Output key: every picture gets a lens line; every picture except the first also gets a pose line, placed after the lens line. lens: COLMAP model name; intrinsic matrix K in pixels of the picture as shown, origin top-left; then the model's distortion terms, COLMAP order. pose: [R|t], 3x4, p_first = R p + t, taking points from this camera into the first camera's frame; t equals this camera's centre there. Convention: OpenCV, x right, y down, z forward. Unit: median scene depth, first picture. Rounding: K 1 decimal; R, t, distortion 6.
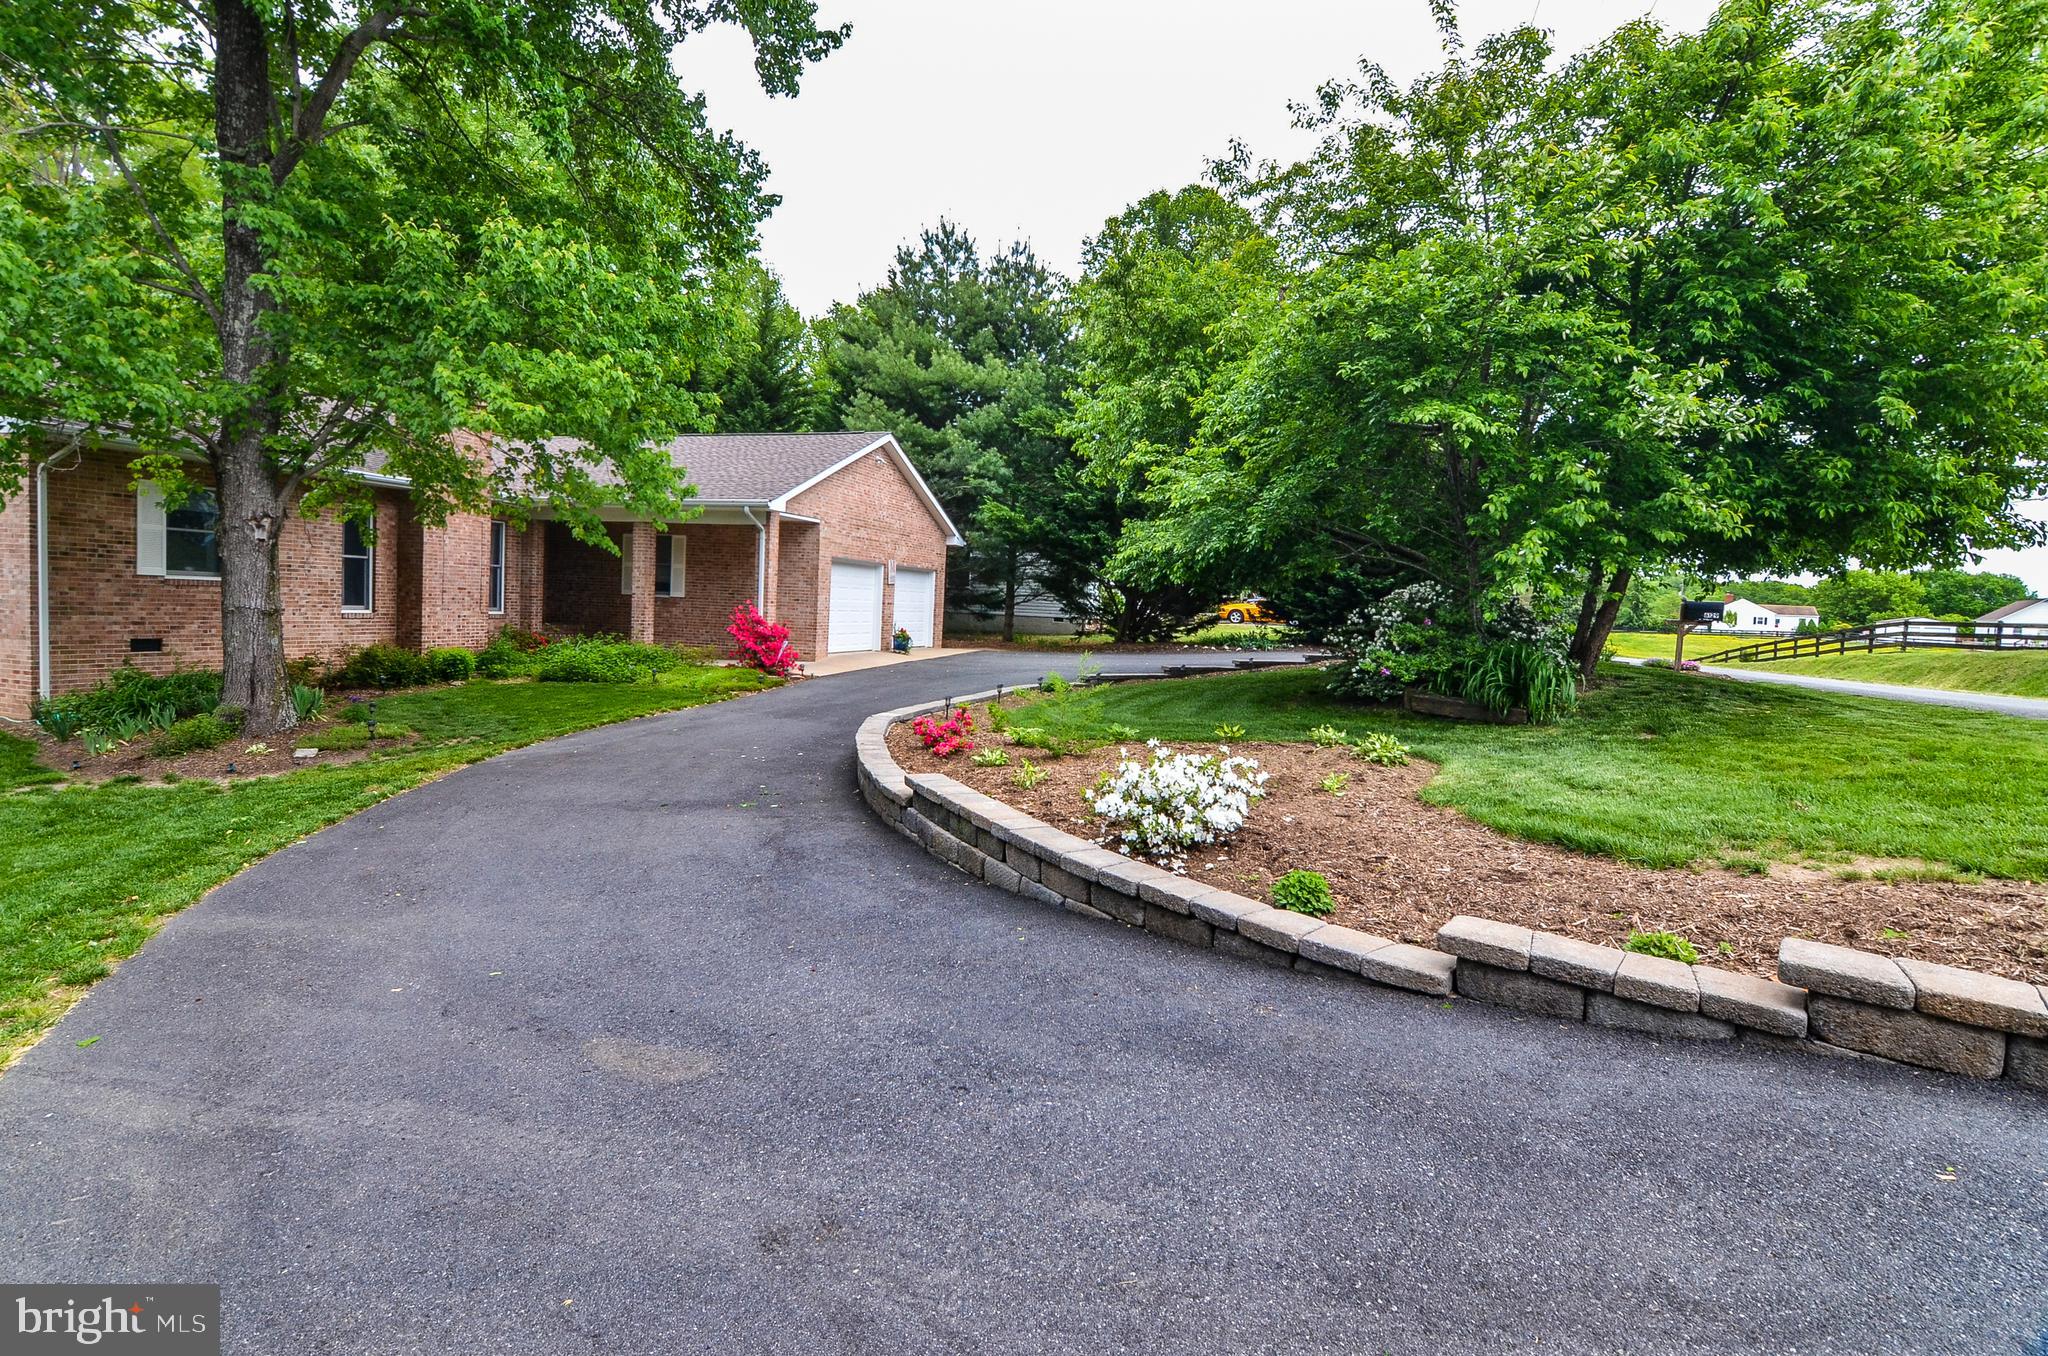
lens RADIAL K [[988.9, 0, 991.5], [0, 988.9, 650.0], [0, 0, 1]] dist [-0.004906, 0.000483]
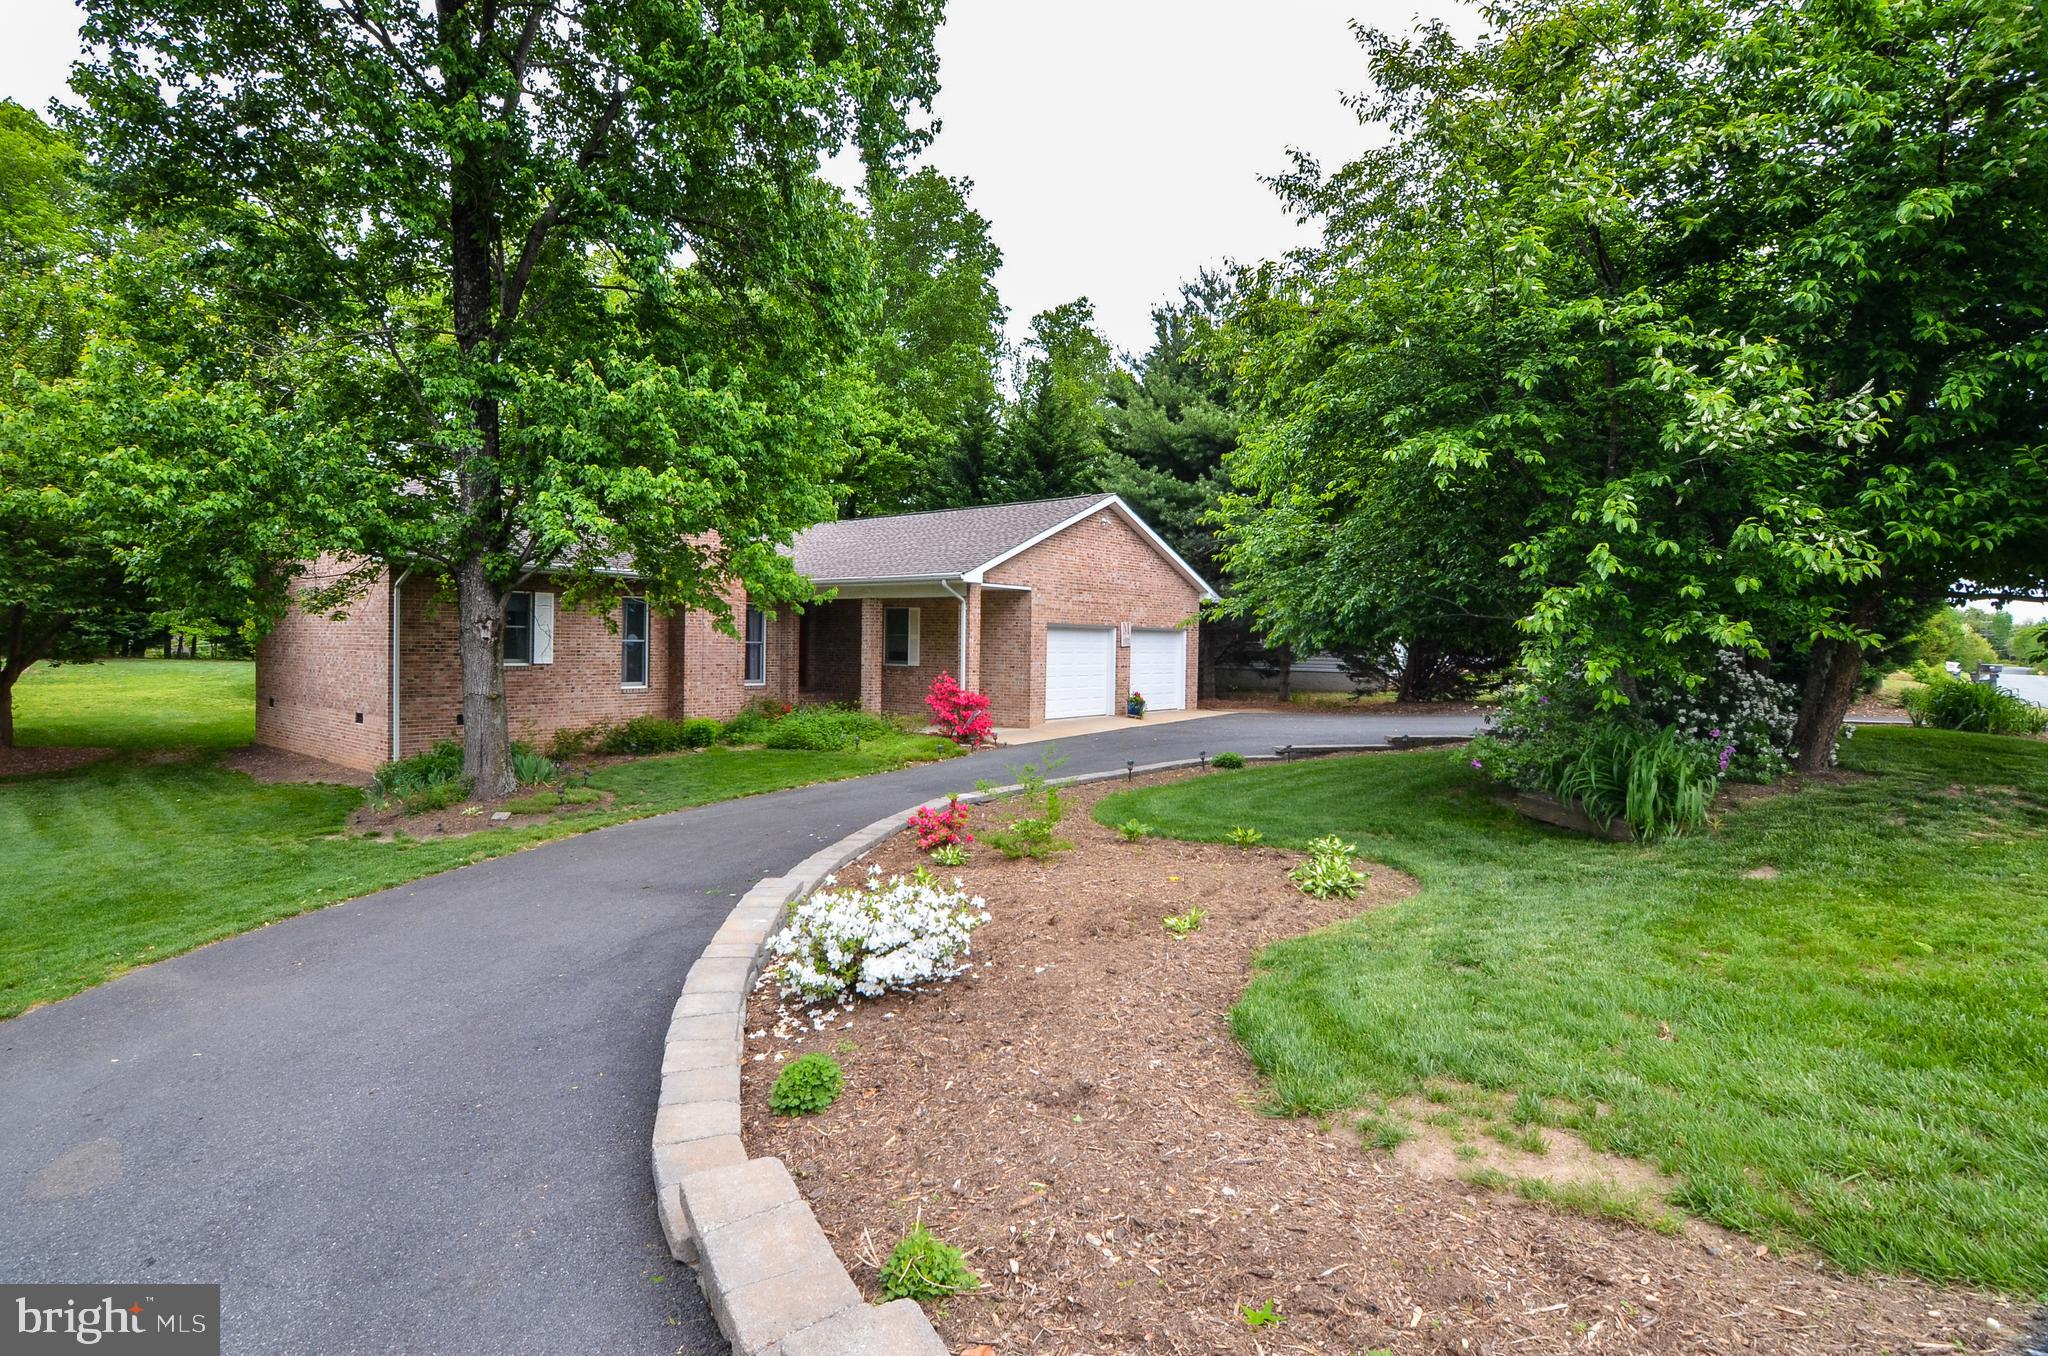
lens RADIAL K [[988.9, 0, 991.6], [0, 988.9, 640.9], [0, 0, 1]] dist [-0.004906, 0.000483]
pose [[0.925736, -0.030790, -0.376914, 0.172674], [0.008041, 0.998057, -0.061780, -0.015704], [0.378084, 0.054161, 0.924186, 0.058817]]
